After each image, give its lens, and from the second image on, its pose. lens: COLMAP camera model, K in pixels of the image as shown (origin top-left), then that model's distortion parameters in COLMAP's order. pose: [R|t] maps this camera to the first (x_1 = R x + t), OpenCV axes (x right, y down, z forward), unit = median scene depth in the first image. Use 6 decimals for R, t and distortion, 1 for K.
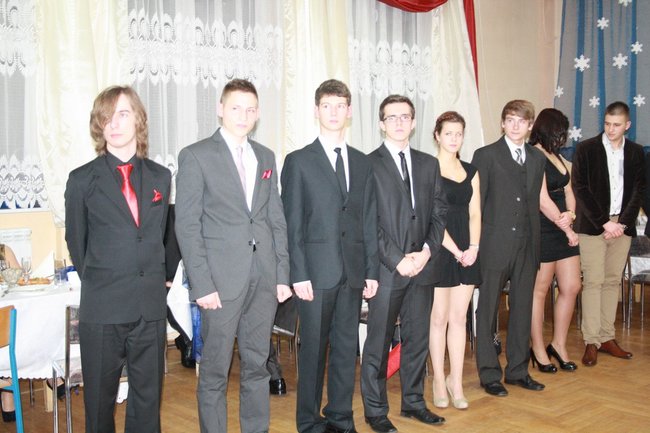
lens RADIAL K [[881.4, 0, 337.1], [0, 881.4, 233.1], [0, 0, 1]] dist [-0.006867, 0.000000]
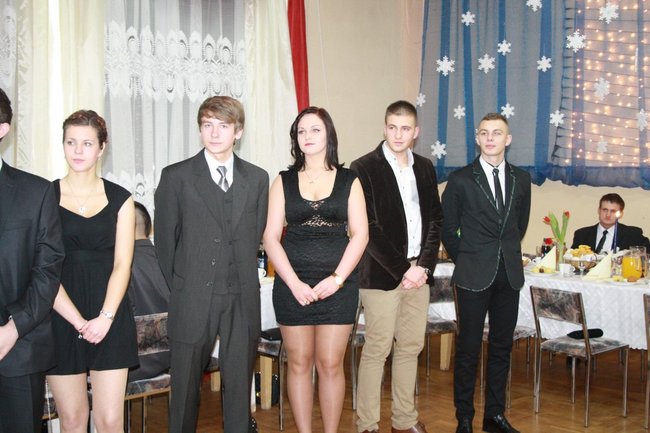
lens RADIAL K [[881.4, 0, 327.4], [0, 881.4, 214.6], [0, 0, 1]] dist [-0.006867, 0.000000]
pose [[0.999832, 0.011631, 0.014150, 0.163118], [-0.011051, 0.999120, -0.040457, -0.017818], [-0.014608, 0.040294, 0.999081, 0.180052]]
